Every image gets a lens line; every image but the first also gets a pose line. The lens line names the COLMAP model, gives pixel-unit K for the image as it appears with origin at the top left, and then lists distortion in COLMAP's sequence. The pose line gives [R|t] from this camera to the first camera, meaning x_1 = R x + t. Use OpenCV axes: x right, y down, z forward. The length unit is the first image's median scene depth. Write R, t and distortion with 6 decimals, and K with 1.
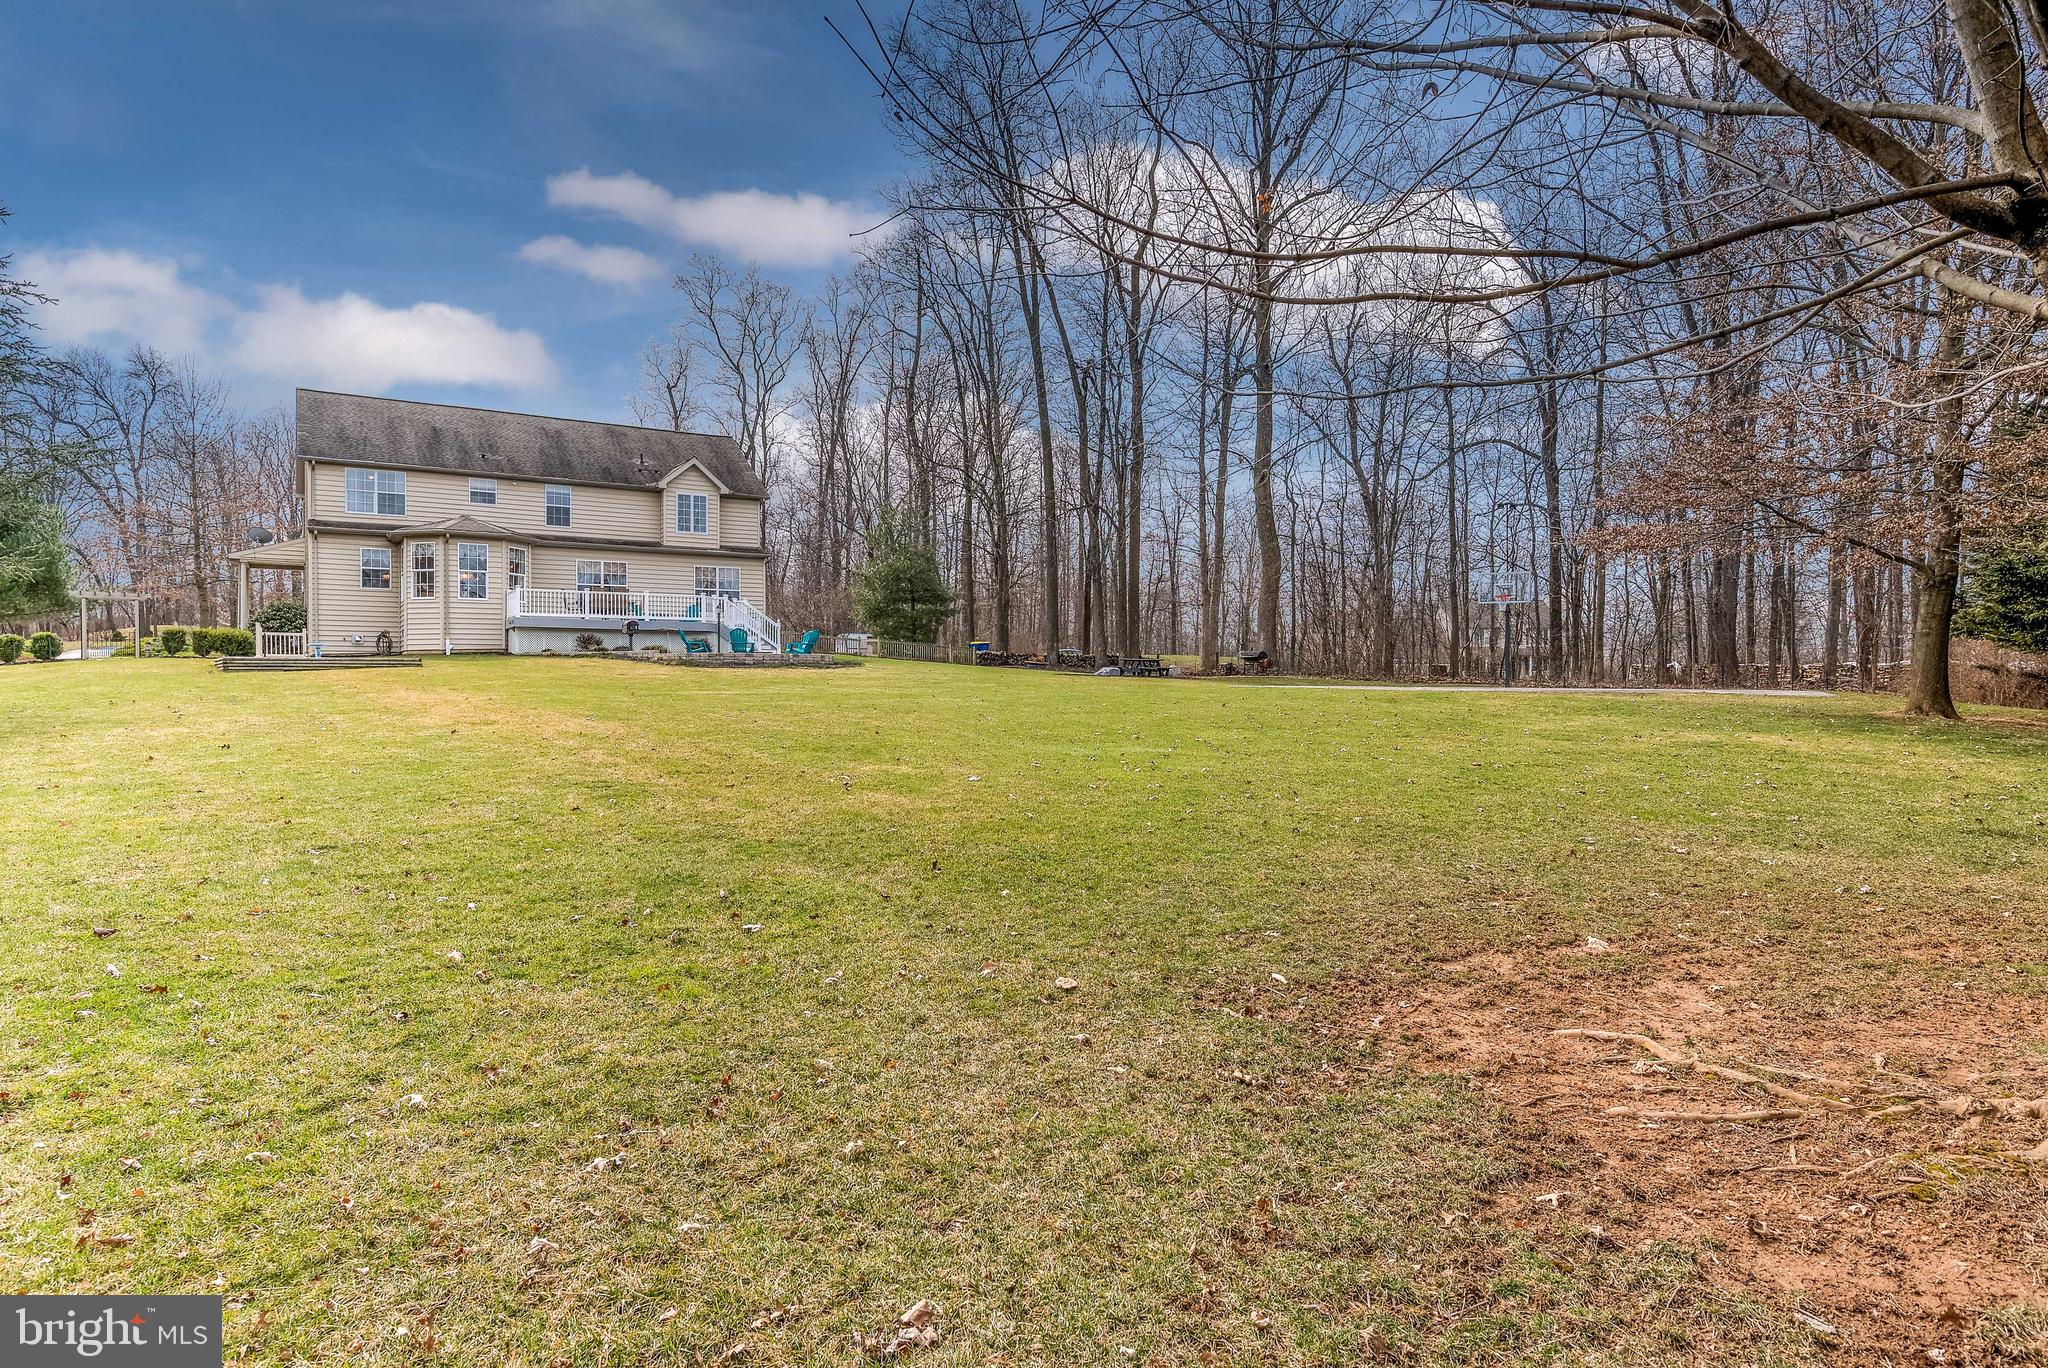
lens RADIAL K [[1217.4, 0, 1024.0], [0, 1217.4, 684.0], [0, 0, 1]] dist [0.000844, 0.000022]
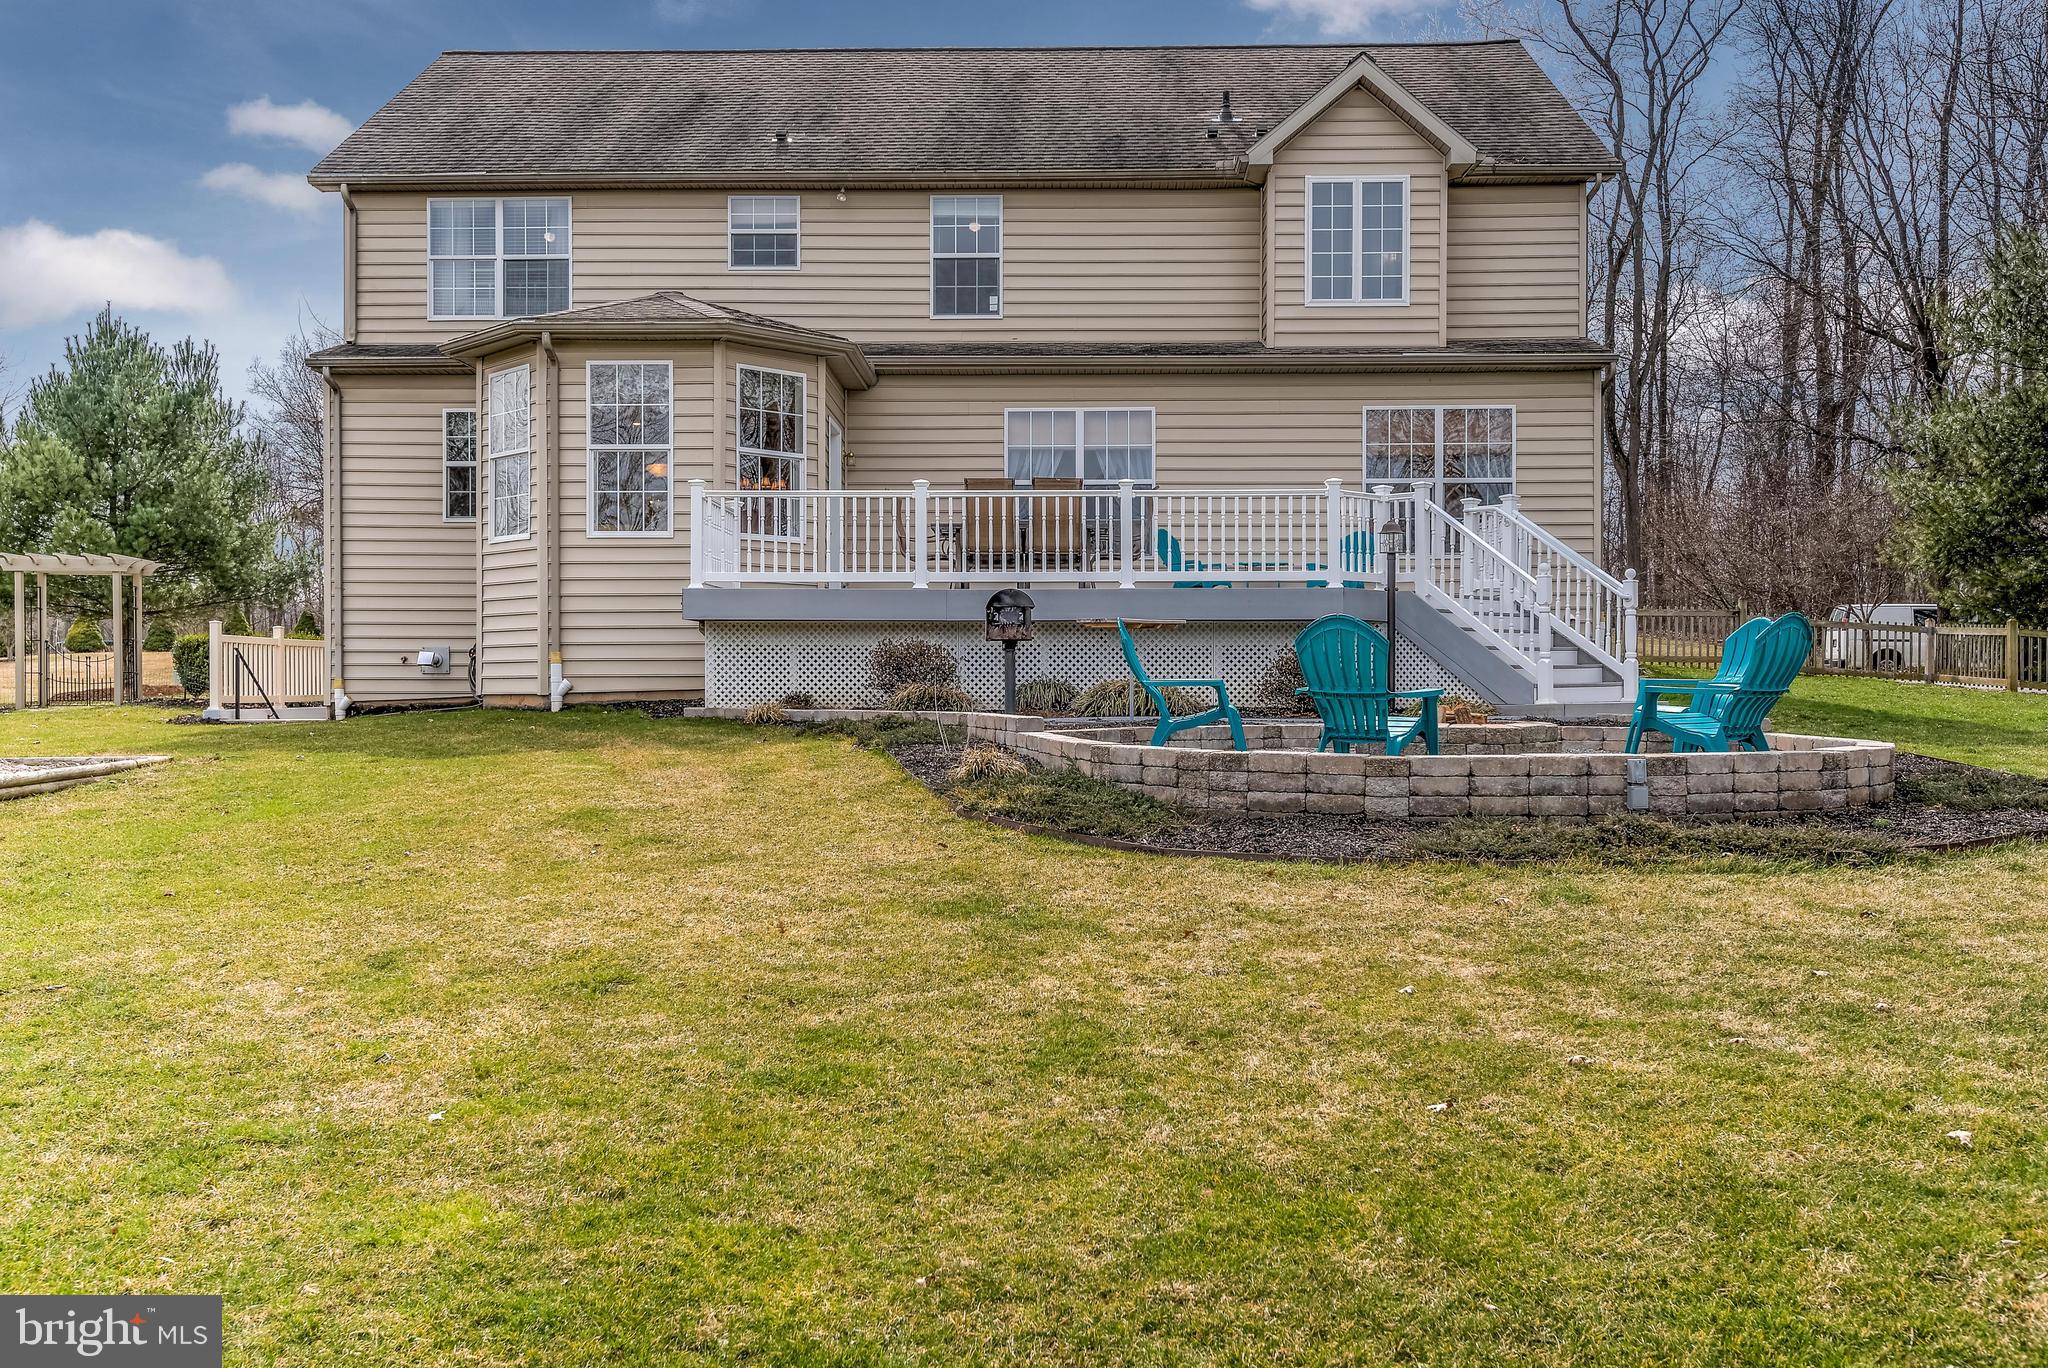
lens RADIAL K [[1770.8, 0, 1024.0], [0, 1770.8, 684.0], [0, 0, 1]] dist [0.071617, 0.001210]
pose [[0.844194, -0.004549, -0.536018, -0.100614], [0.004421, 0.999989, -0.001523, -0.025727], [0.536019, -0.001084, 0.844205, 0.571722]]
